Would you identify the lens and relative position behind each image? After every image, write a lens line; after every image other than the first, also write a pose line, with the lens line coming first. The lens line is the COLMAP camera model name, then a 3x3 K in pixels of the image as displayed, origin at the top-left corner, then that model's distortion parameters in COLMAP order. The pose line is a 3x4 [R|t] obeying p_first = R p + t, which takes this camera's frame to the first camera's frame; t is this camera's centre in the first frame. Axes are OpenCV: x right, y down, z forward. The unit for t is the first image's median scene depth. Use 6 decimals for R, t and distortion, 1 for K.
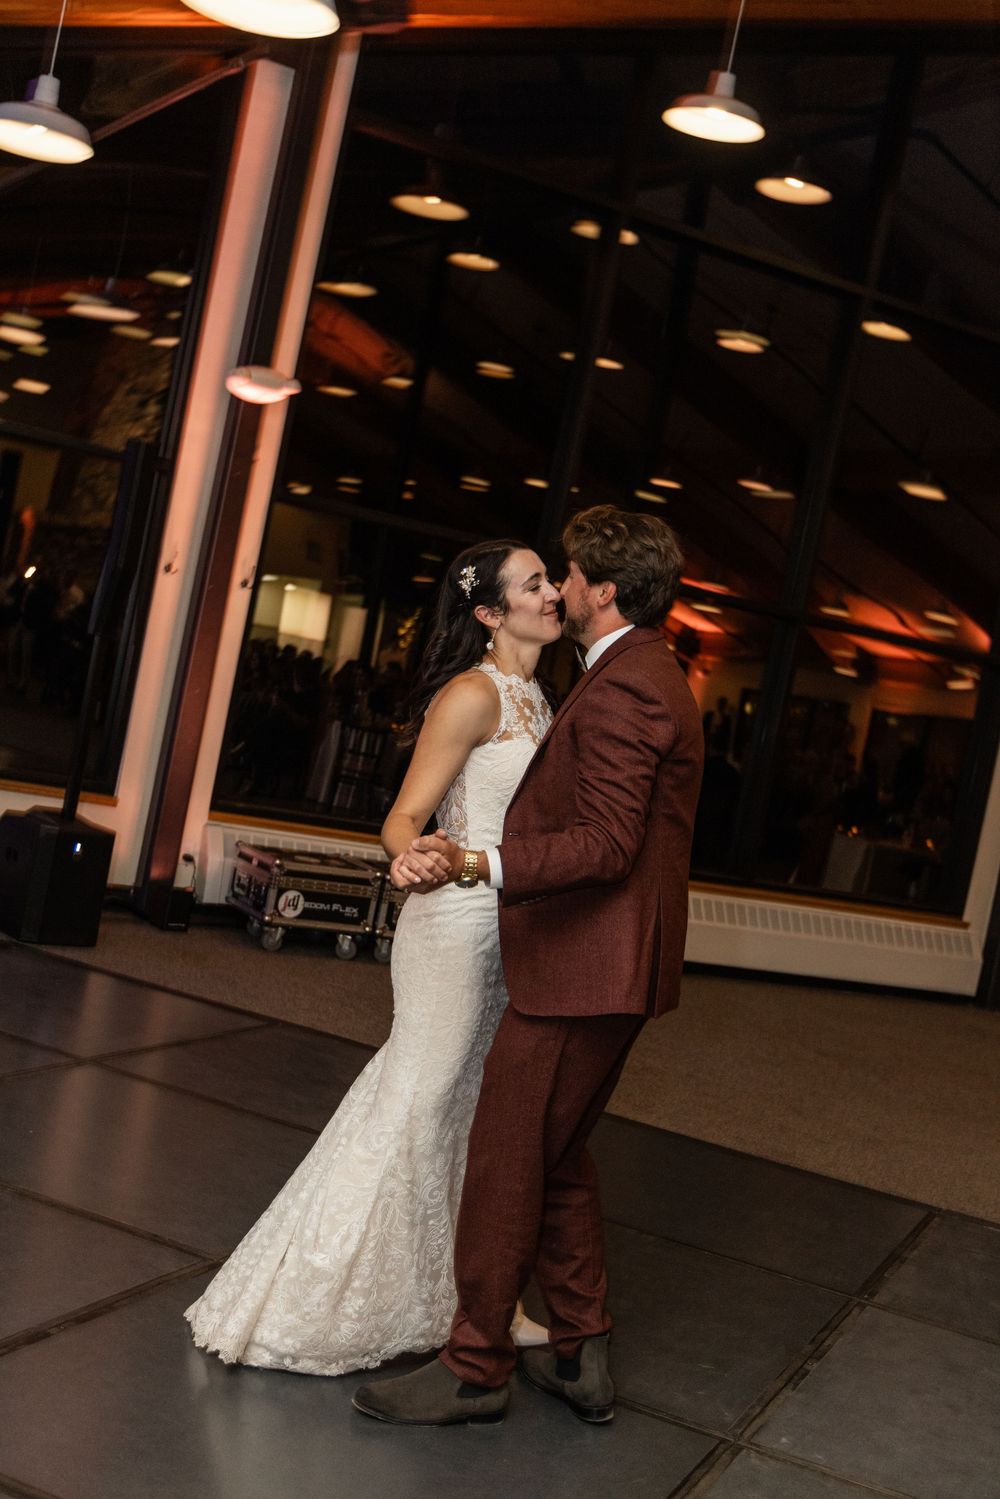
lens RADIAL K [[1862.2, 0, 500.0], [0, 1862.2, 749.5], [0, 0, 1]] dist [-0.013605, -0.036981]
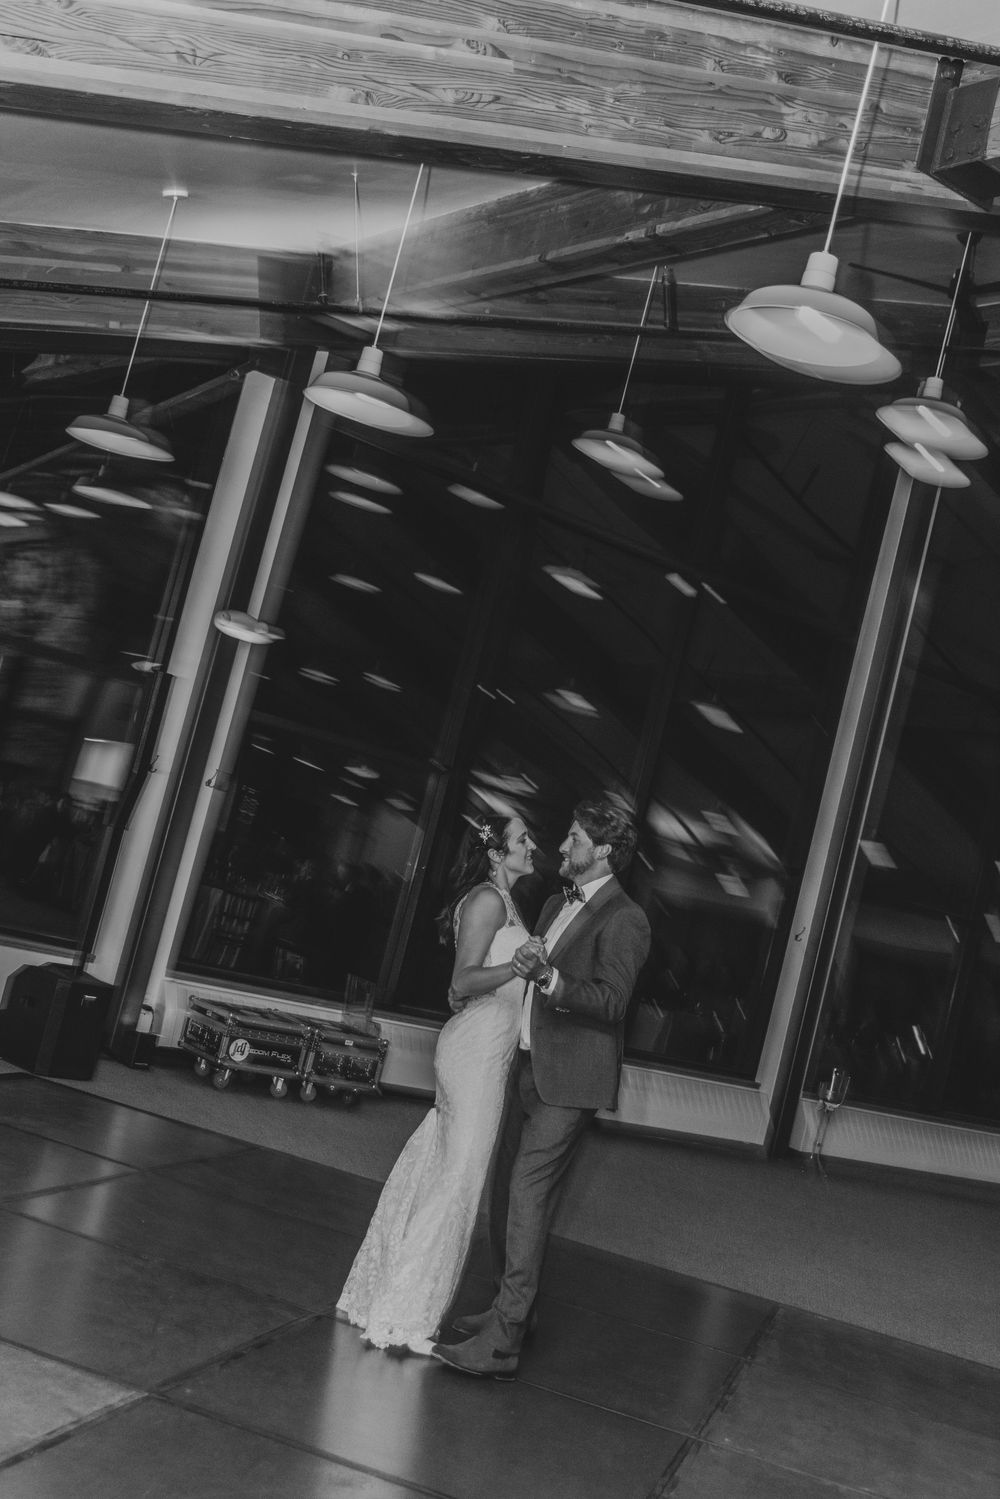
lens RADIAL K [[1819.3, 0, 500.0], [0, 1819.3, 749.5], [0, 0, 1]] dist [0.042948, 0.036051]
pose [[0.987091, 0.066122, 0.145874, -0.130194], [-0.054208, 0.994974, -0.084190, -0.021748], [-0.150708, 0.075196, 0.985714, -0.218600]]
